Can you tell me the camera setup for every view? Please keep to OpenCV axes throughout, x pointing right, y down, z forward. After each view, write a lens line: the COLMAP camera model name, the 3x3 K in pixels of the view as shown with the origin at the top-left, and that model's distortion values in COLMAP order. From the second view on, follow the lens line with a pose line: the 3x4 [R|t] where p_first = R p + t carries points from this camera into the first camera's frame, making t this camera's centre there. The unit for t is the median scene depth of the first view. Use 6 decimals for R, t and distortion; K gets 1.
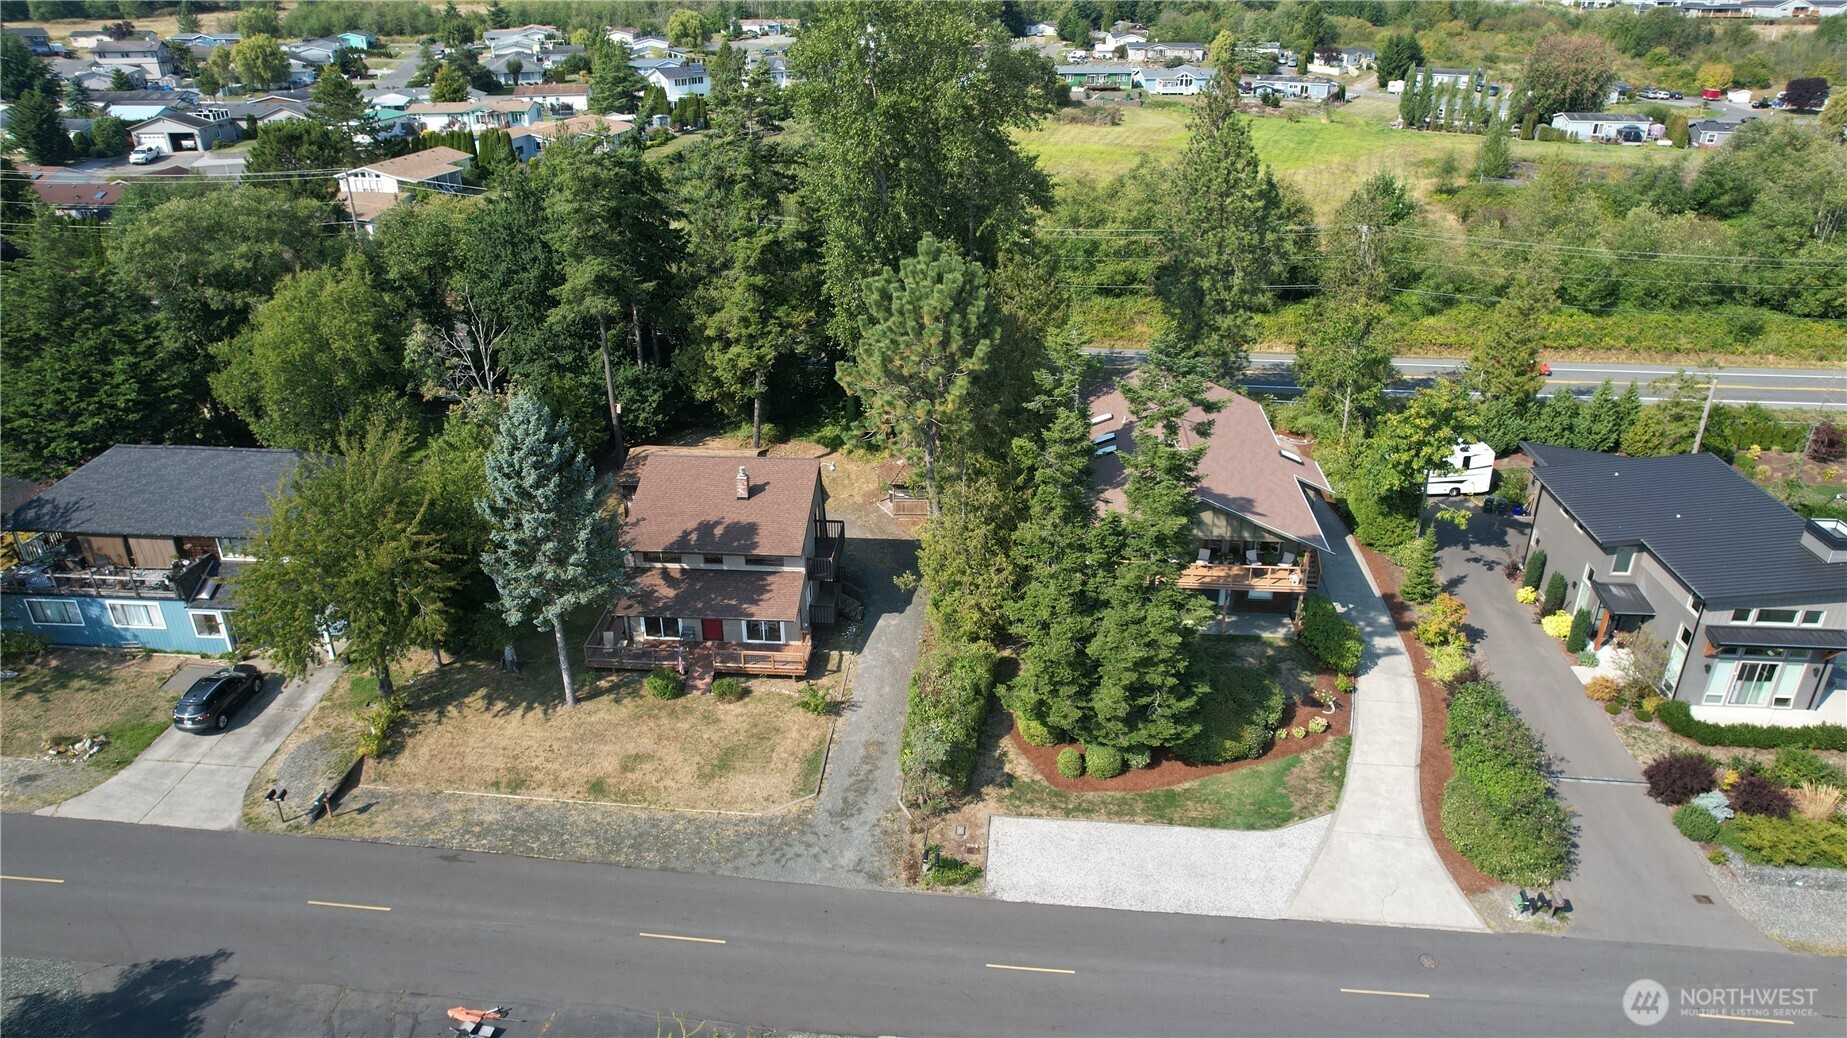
lens RADIAL K [[1180.1, 0, 923.5], [0, 1180.1, 519.0], [0, 0, 1]] dist [-0.081343, 0.072798]
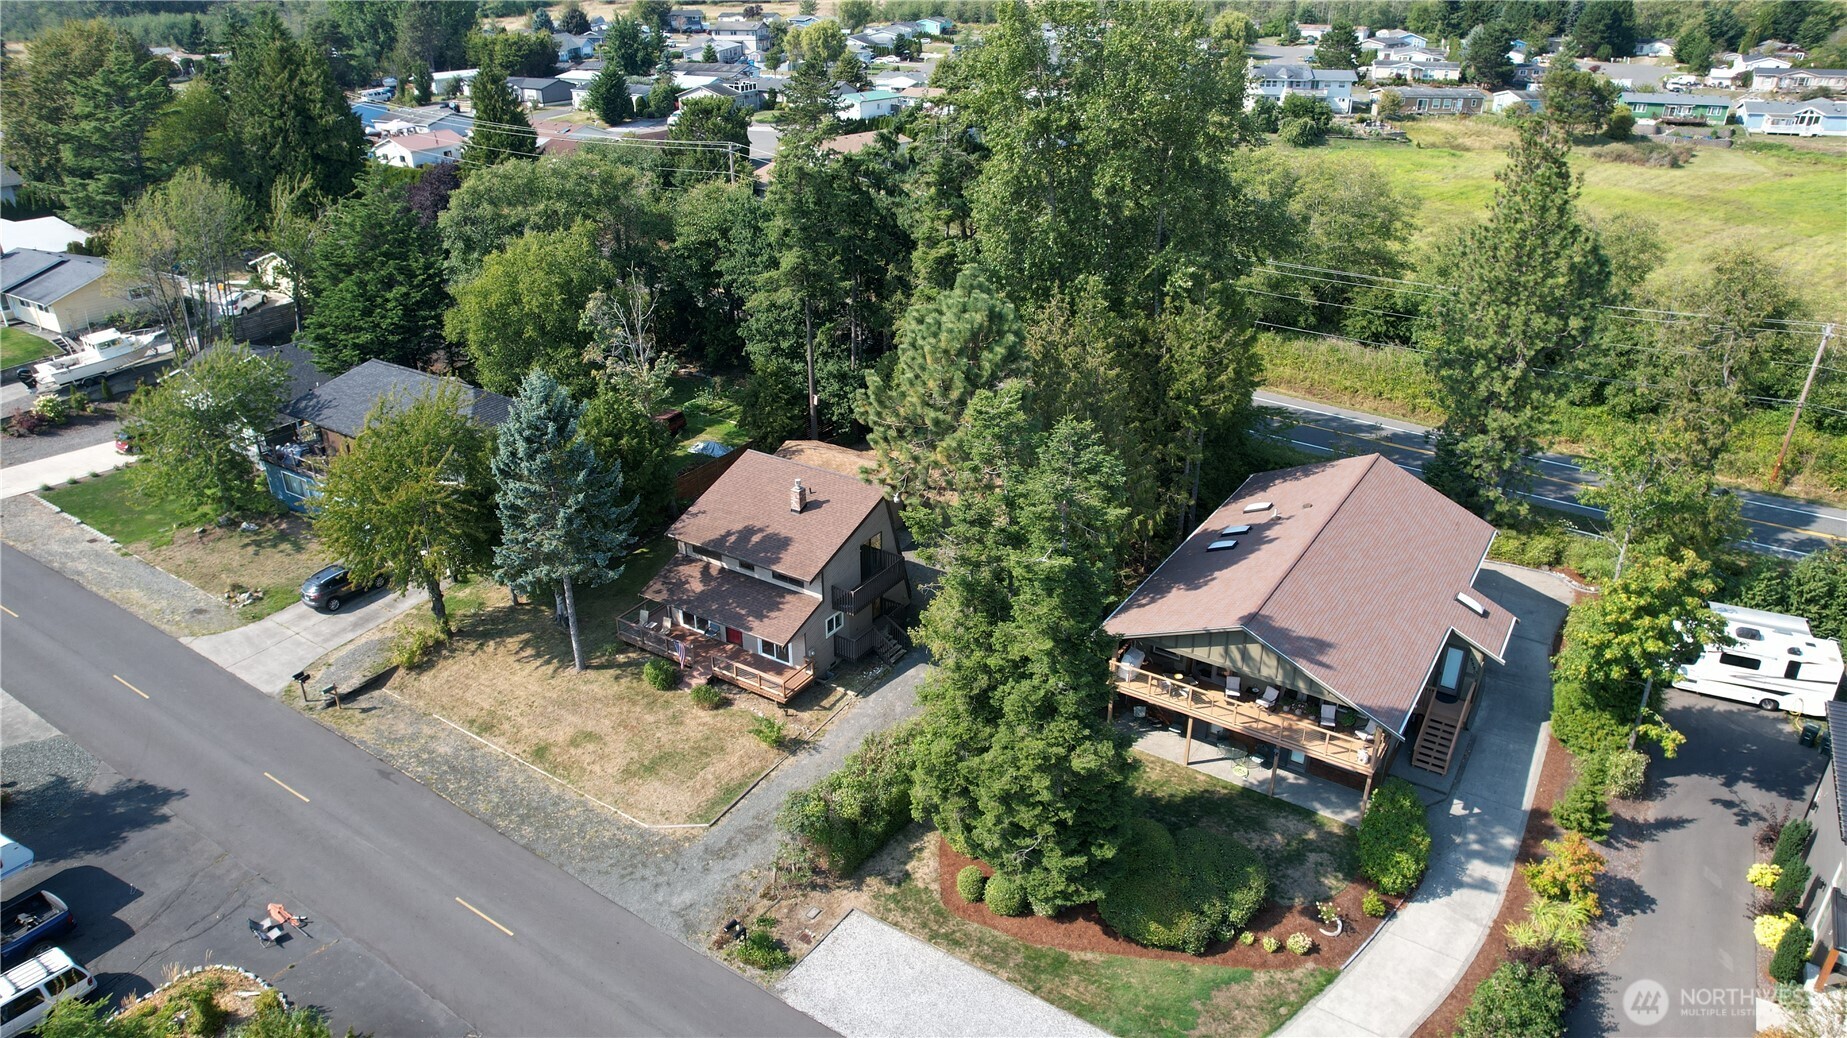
lens RADIAL K [[1180.1, 0, 923.5], [0, 1180.1, 519.0], [0, 0, 1]] dist [-0.081343, 0.072798]
pose [[0.883075, 0.208520, -0.420355, 0.360072], [-0.207972, 0.976970, 0.047728, -0.081642], [0.420626, 0.045274, 0.906104, 0.162498]]
